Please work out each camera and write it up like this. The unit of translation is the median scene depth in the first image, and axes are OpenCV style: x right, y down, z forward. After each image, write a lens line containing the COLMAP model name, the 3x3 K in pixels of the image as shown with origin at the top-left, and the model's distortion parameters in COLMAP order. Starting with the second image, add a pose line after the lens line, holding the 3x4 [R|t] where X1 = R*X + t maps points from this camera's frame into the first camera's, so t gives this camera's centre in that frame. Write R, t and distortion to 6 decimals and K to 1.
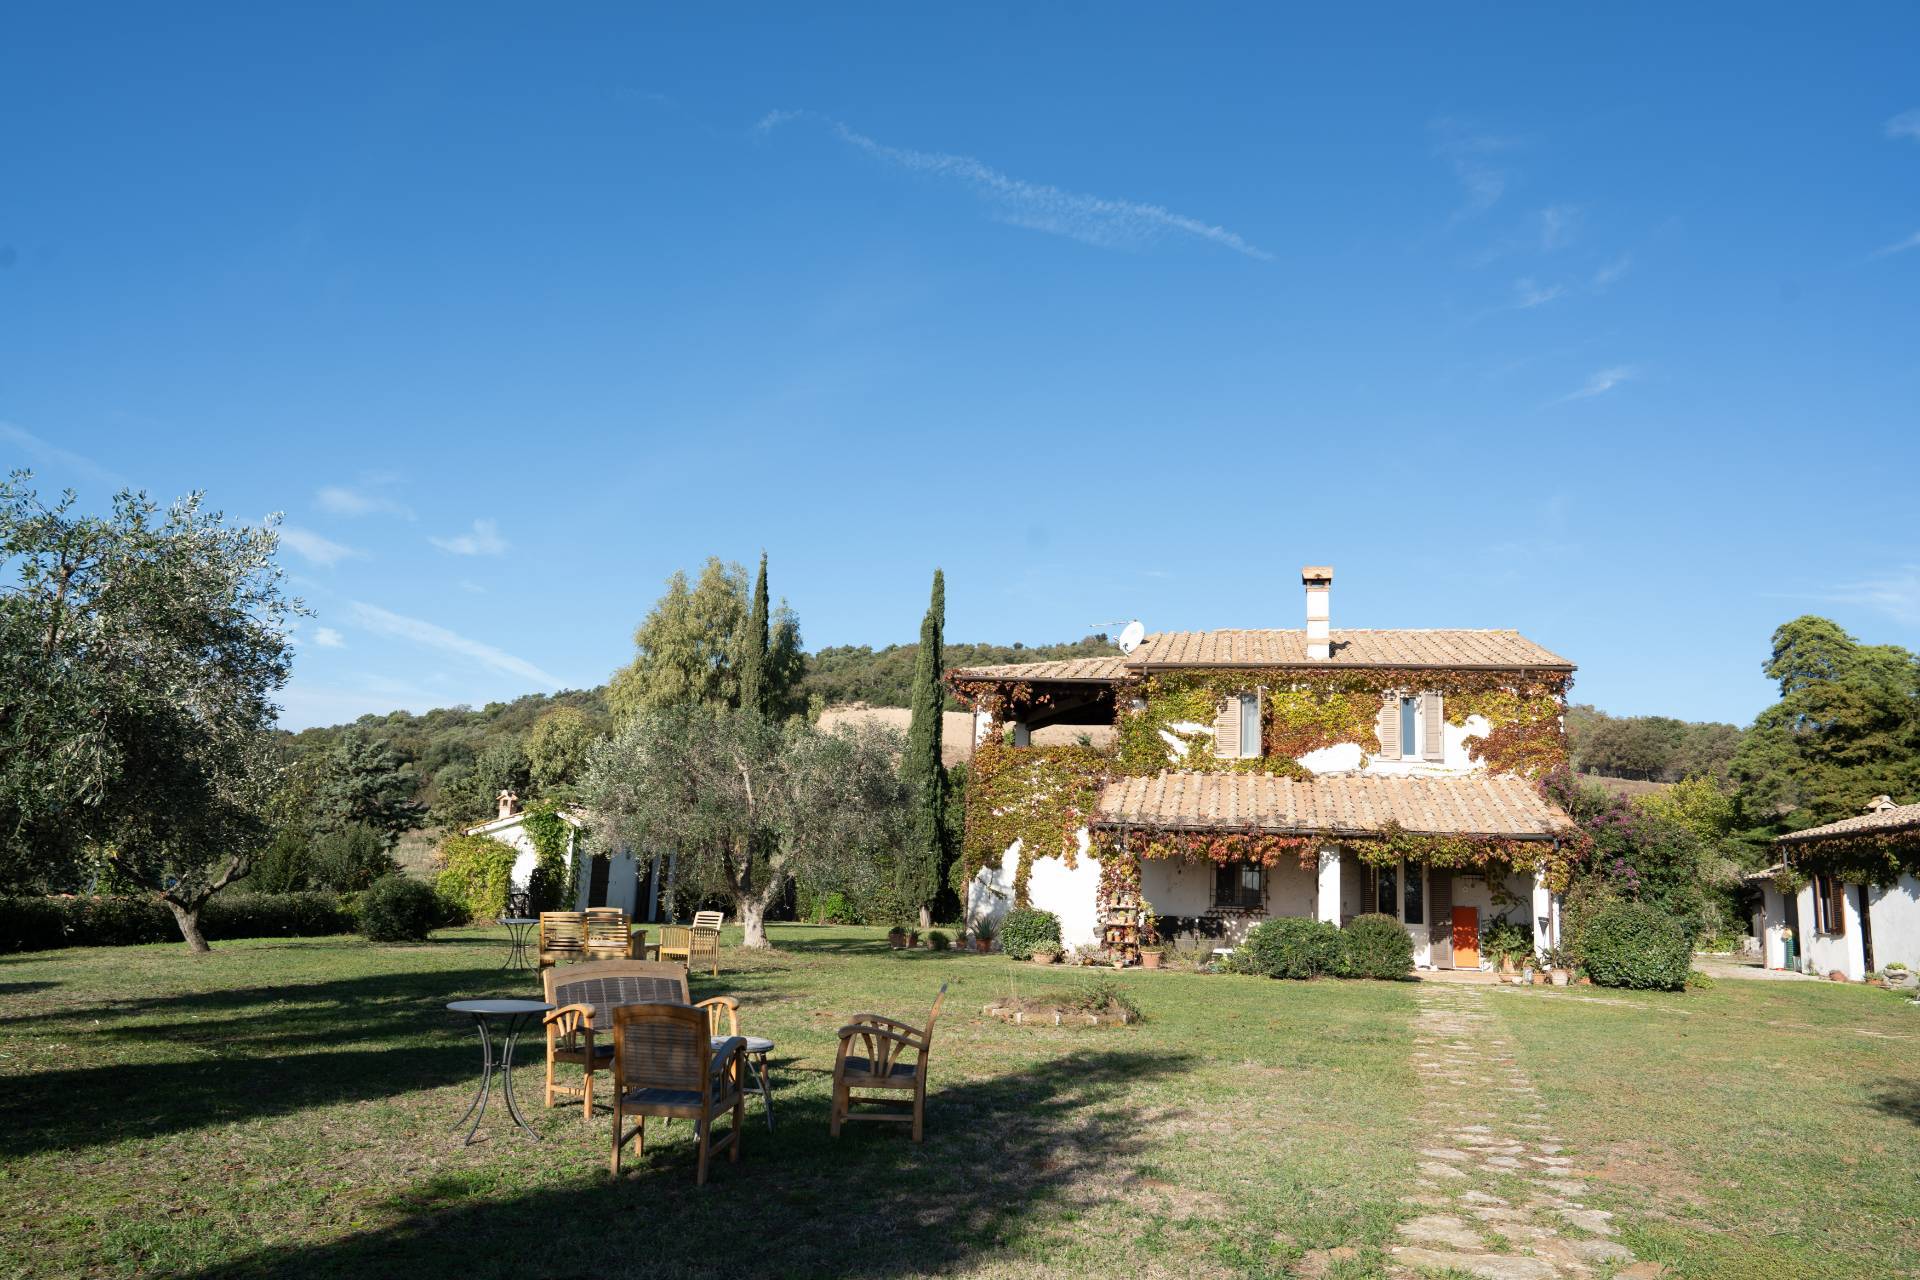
lens RADIAL K [[1312.8, 0, 957.0], [0, 1312.8, 667.7], [0, 0, 1]] dist [-0.117296, 0.089180]
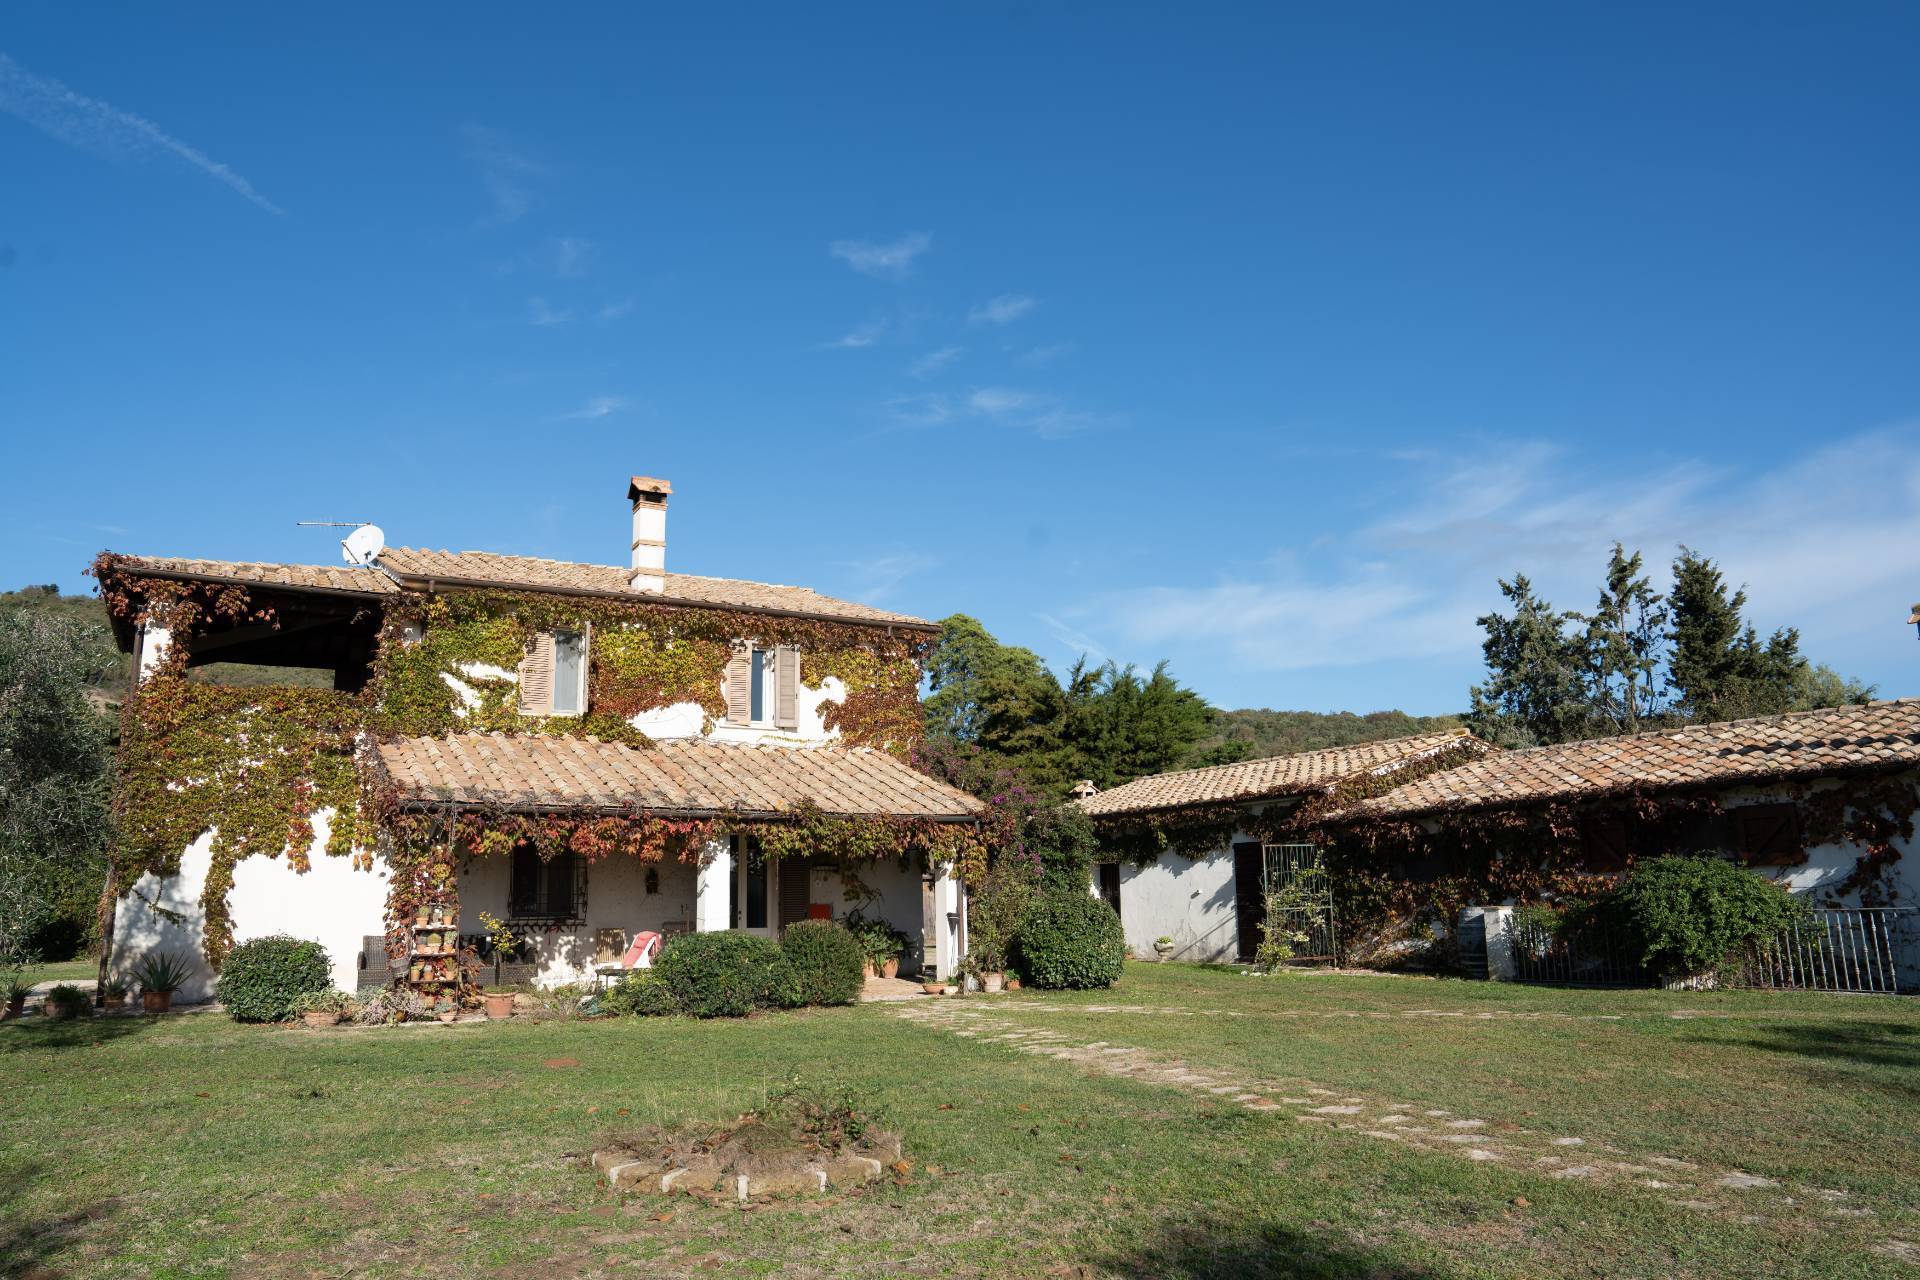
lens RADIAL K [[1312.8, 0, 960.5], [0, 1312.8, 653.7], [0, 0, 1]] dist [-0.117296, 0.089180]
pose [[0.732738, 0.069915, 0.676909, -0.116663], [-0.067088, 0.997284, -0.030384, 0.041572], [-0.677195, -0.023149, 0.735439, 0.307294]]
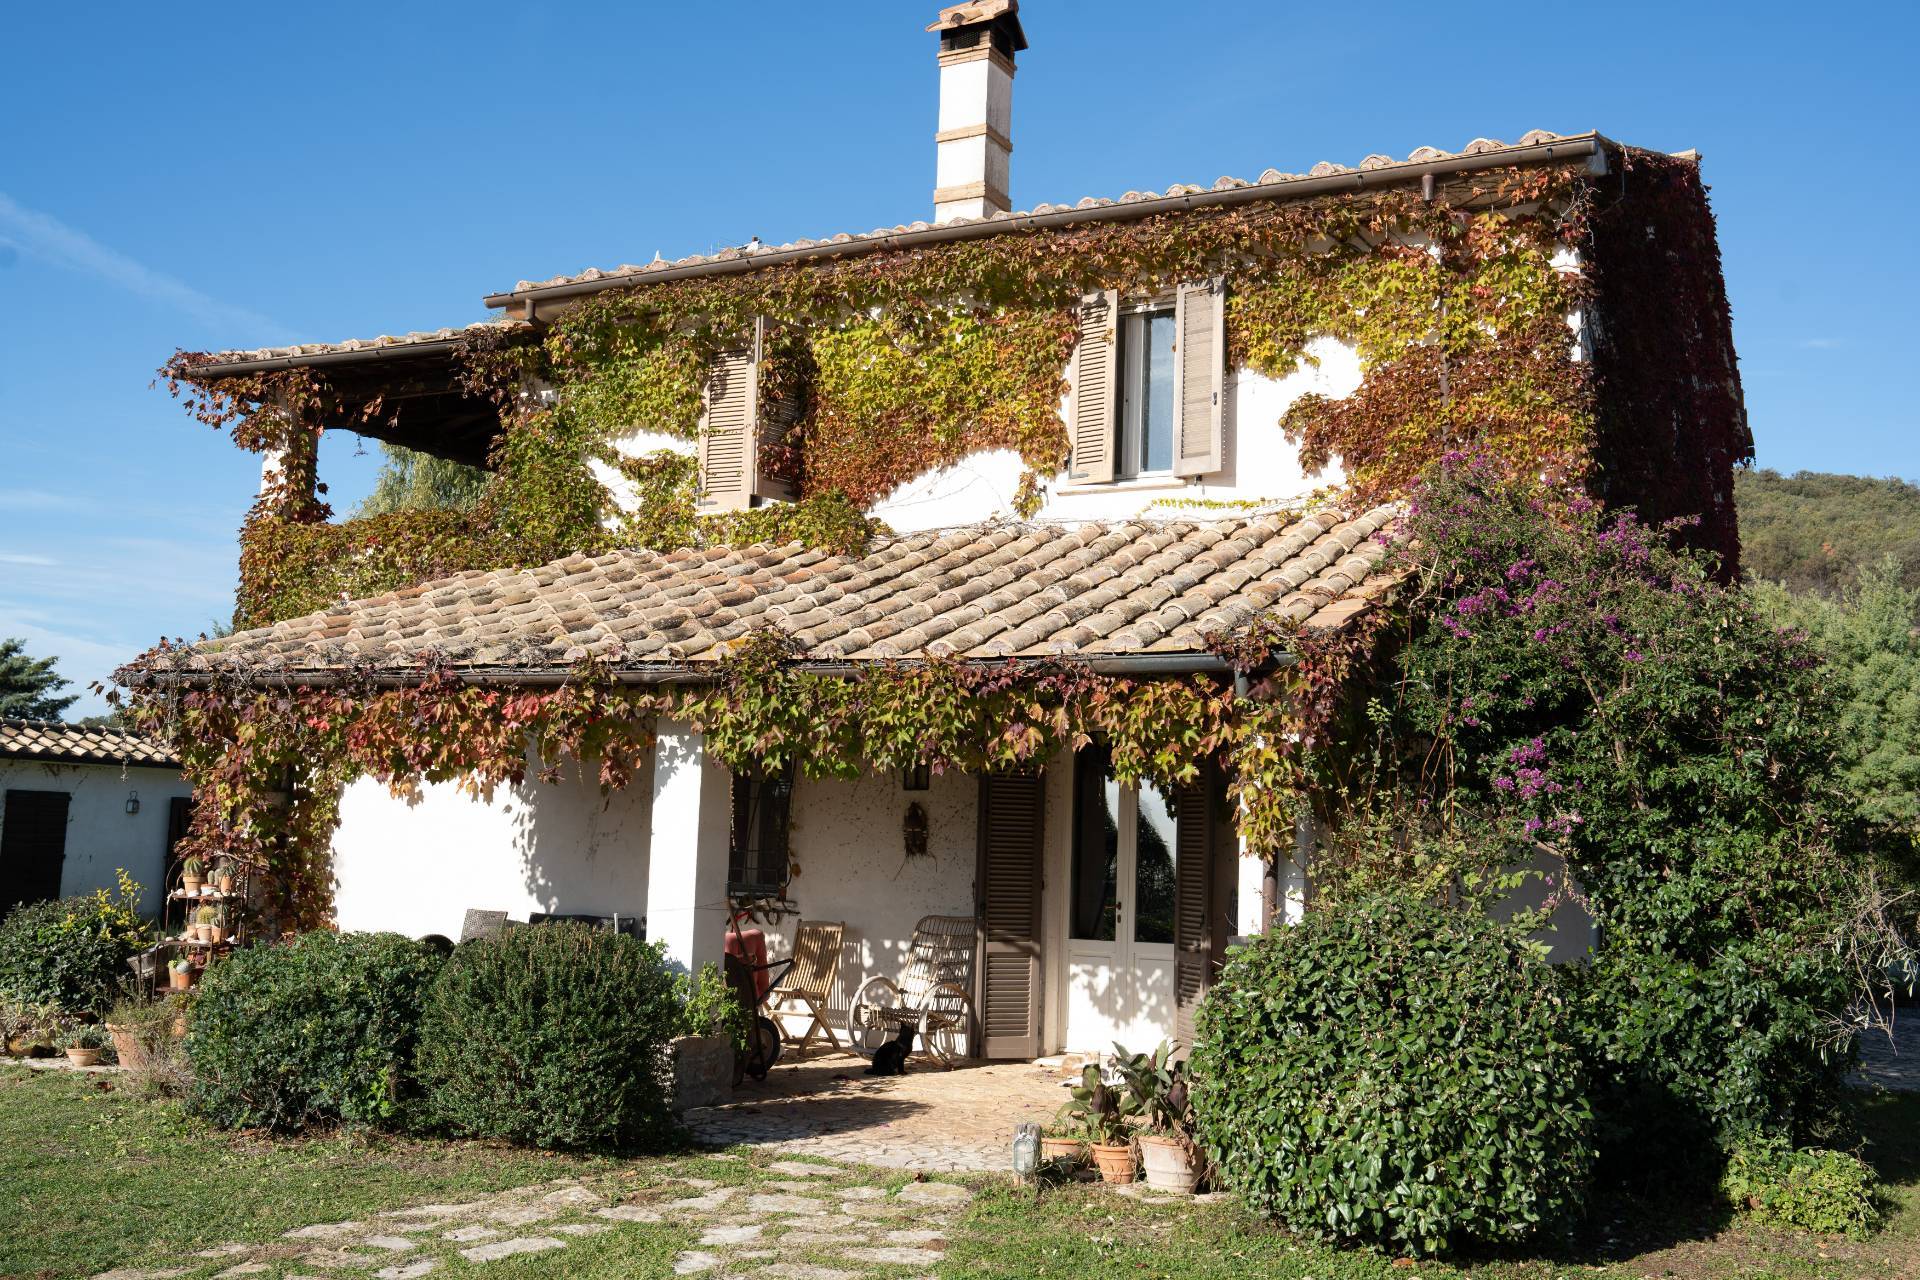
lens RADIAL K [[1851.1, 0, 980.4], [0, 1851.1, 625.1], [0, 0, 1]] dist [0.018923, 0.000000]
pose [[0.965857, -0.045537, -0.255041, 0.429125], [0.057516, 0.997555, 0.039707, 0.086661], [0.252609, -0.053020, 0.966115, 0.492981]]
